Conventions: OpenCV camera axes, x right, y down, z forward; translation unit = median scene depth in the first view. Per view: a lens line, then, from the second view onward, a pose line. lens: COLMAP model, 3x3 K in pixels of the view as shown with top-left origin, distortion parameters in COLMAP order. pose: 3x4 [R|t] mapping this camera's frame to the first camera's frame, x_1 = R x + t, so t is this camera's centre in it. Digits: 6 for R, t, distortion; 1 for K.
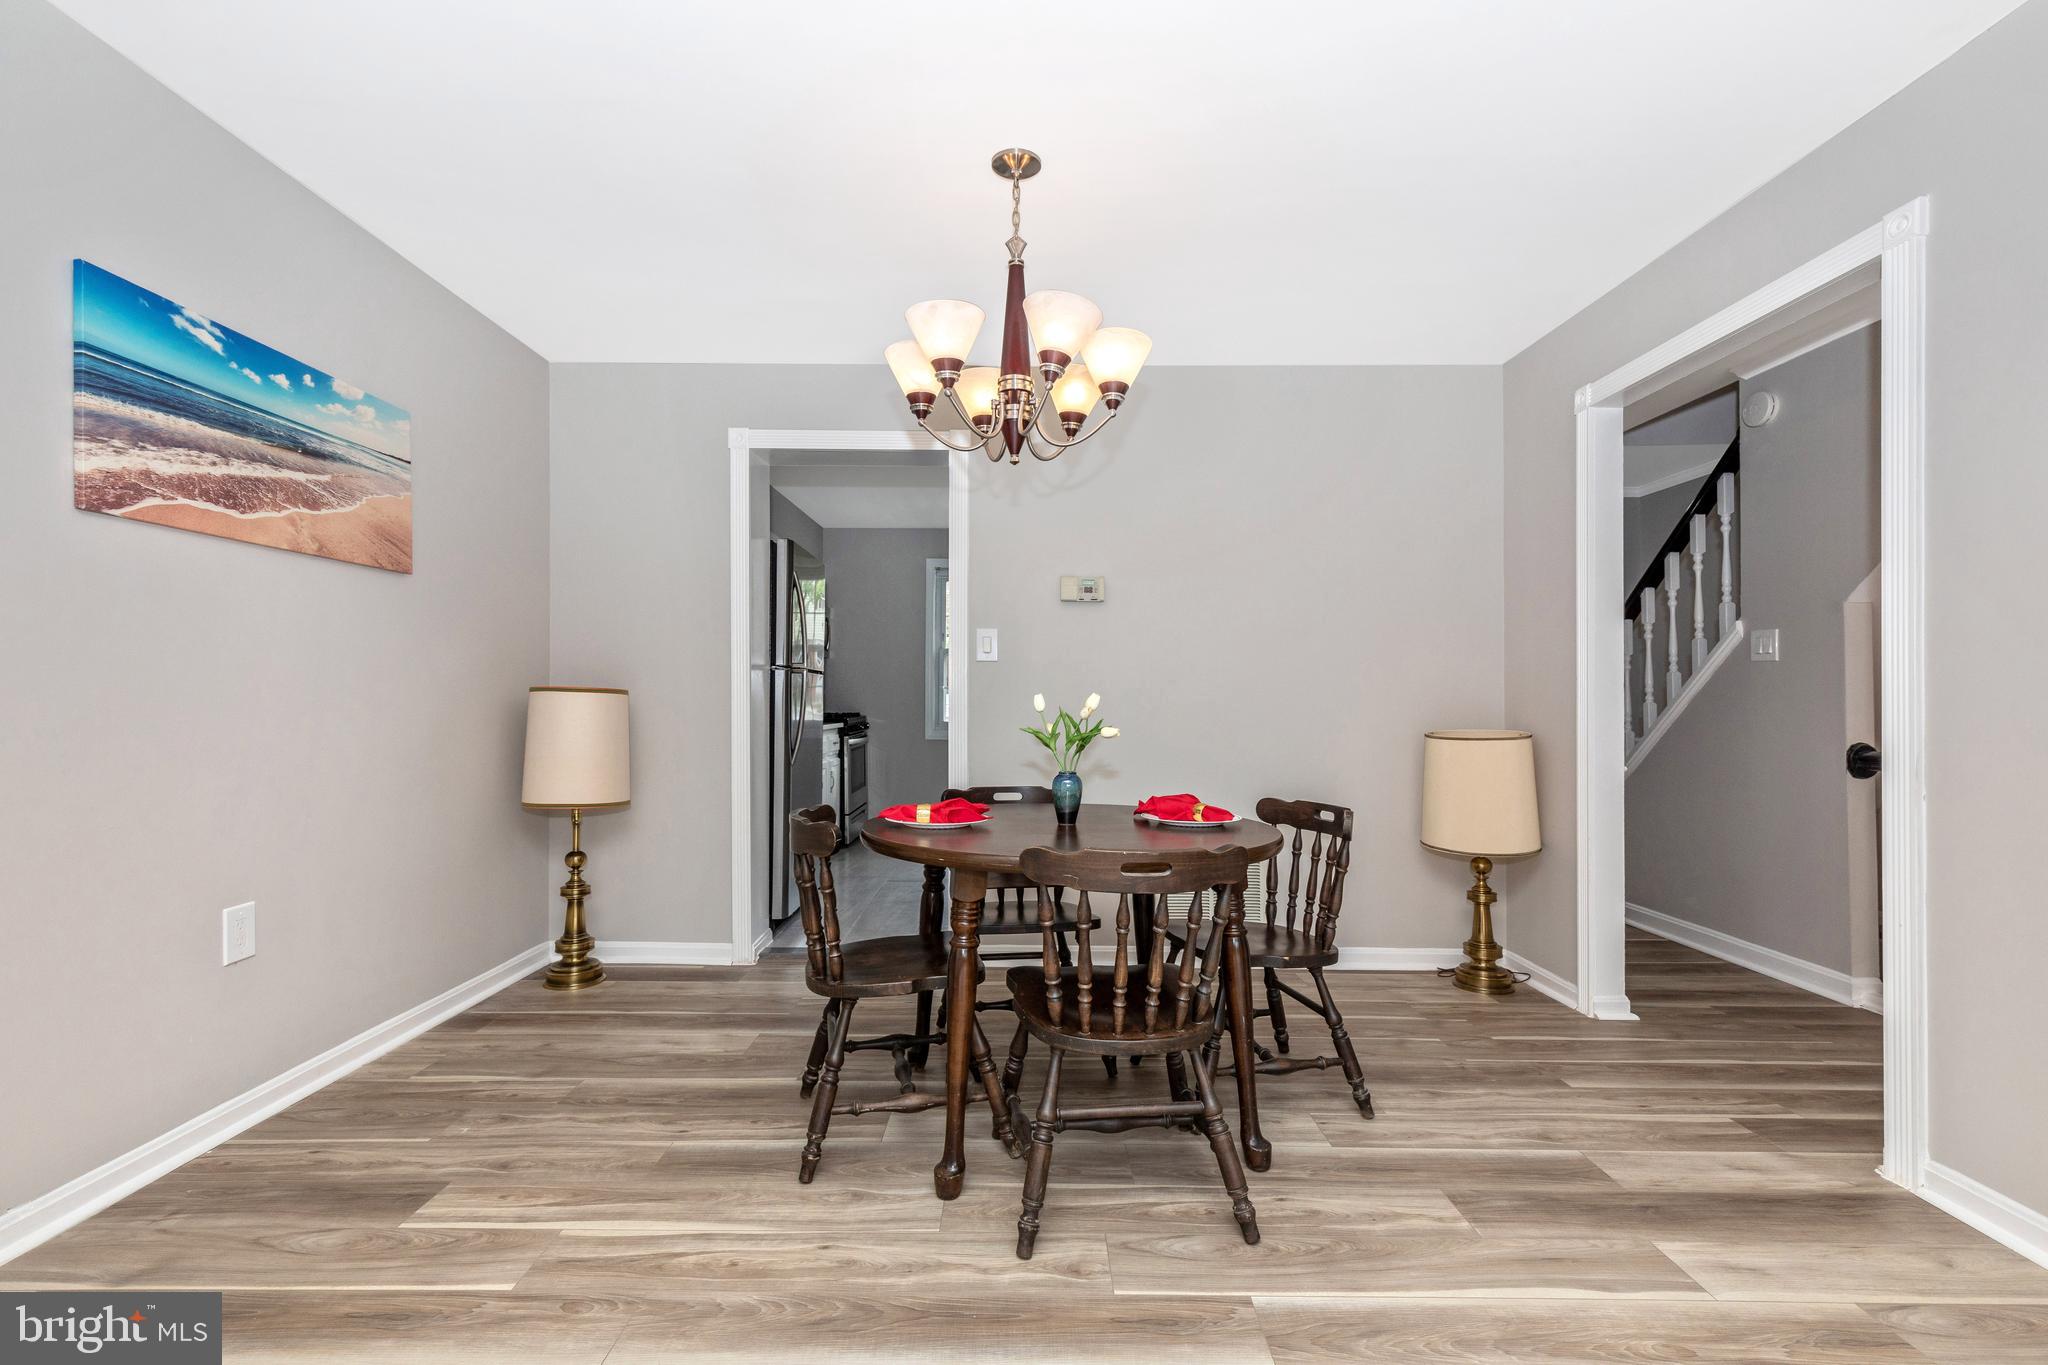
lens RADIAL K [[930.2, 0, 1006.5], [0, 930.2, 687.1], [0, 0, 1]] dist [0.008495, -0.000612]
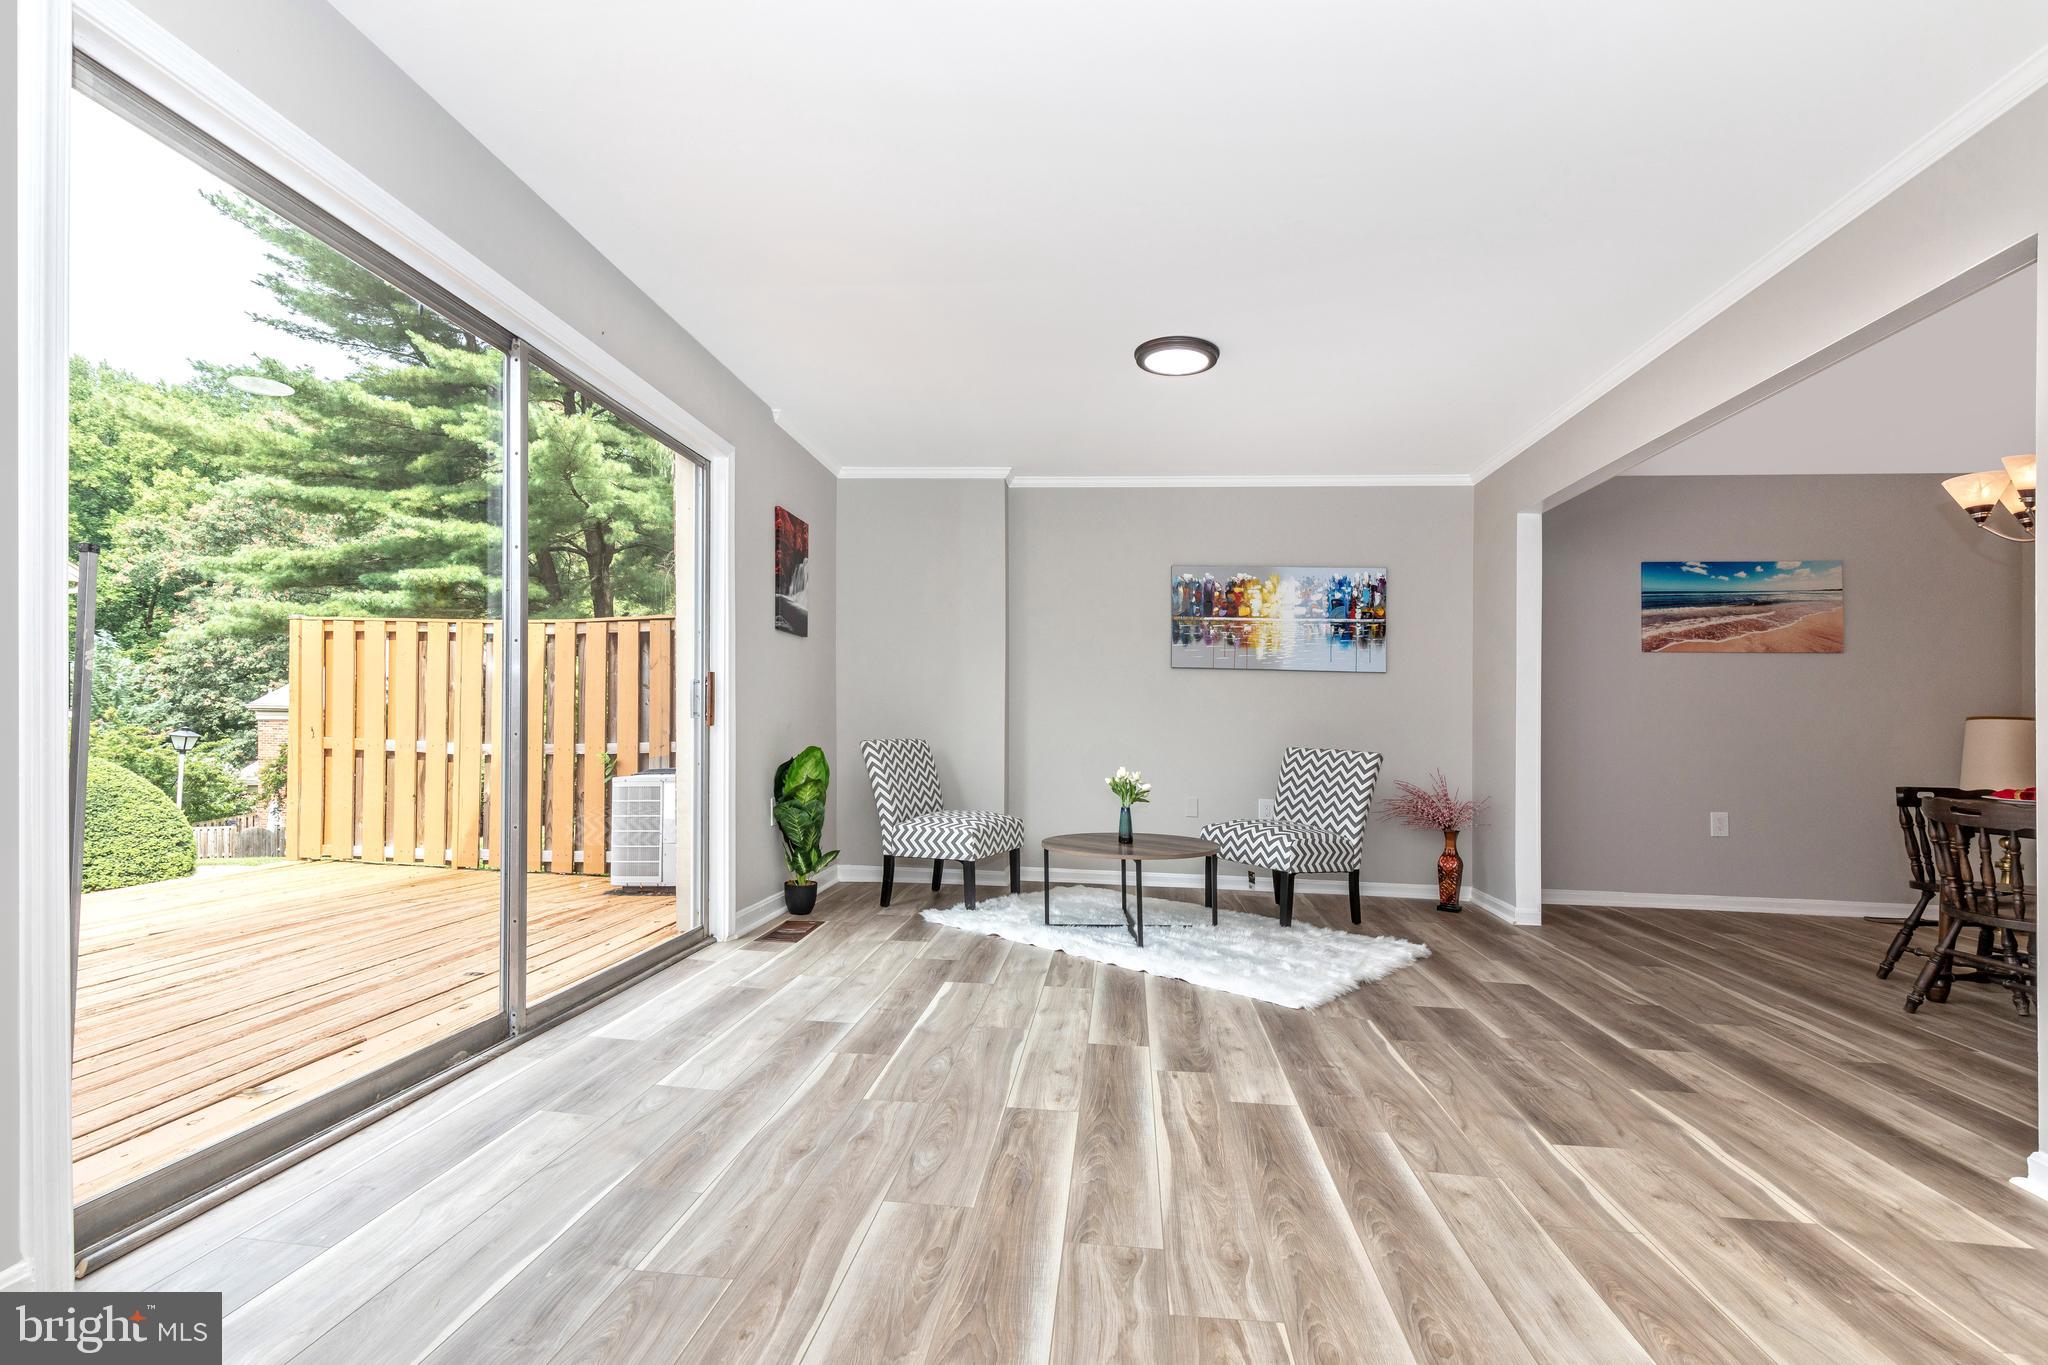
lens RADIAL K [[930.4, 0, 1004.2], [0, 930.4, 715.1], [0, 0, 1]] dist [0.008462, -0.000378]
pose [[-0.104995, -0.021628, -0.994238, 1.567284], [-0.006690, 0.999756, -0.021042, 0.054064], [0.994450, 0.004442, -0.105114, -0.470886]]
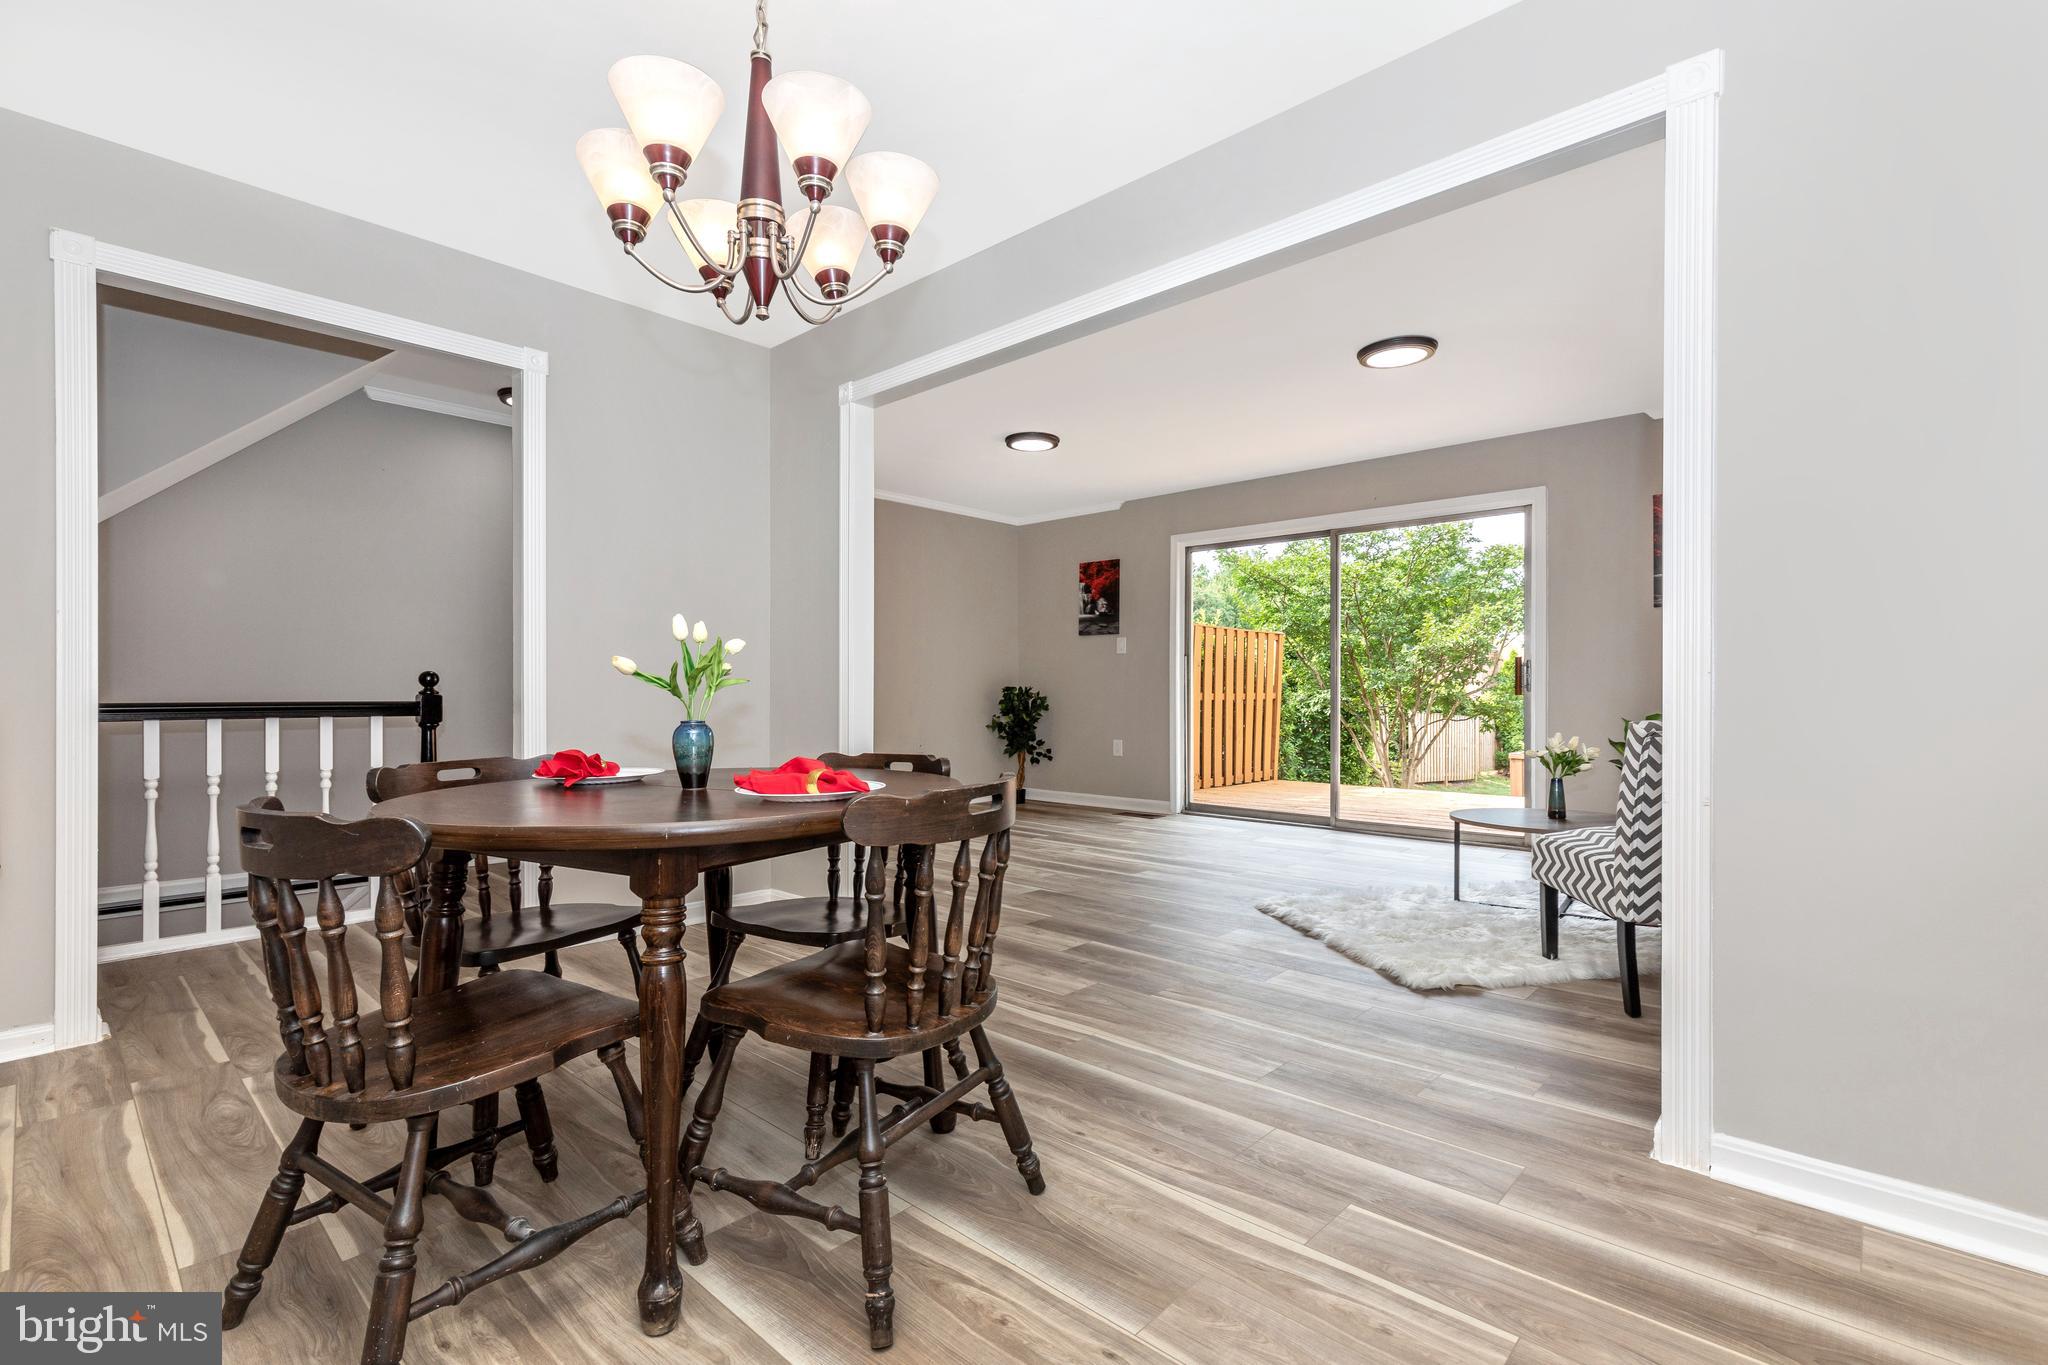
lens RADIAL K [[877.2, 0, 1030.4], [0, 877.2, 711.1], [0, 0, 1]] dist [0.001528, -0.000037]
pose [[-0.749250, -0.023367, 0.661875, -0.632670], [-0.016876, 0.999726, 0.016191, 0.068957], [-0.662072, 0.000961, -0.749440, 1.369306]]
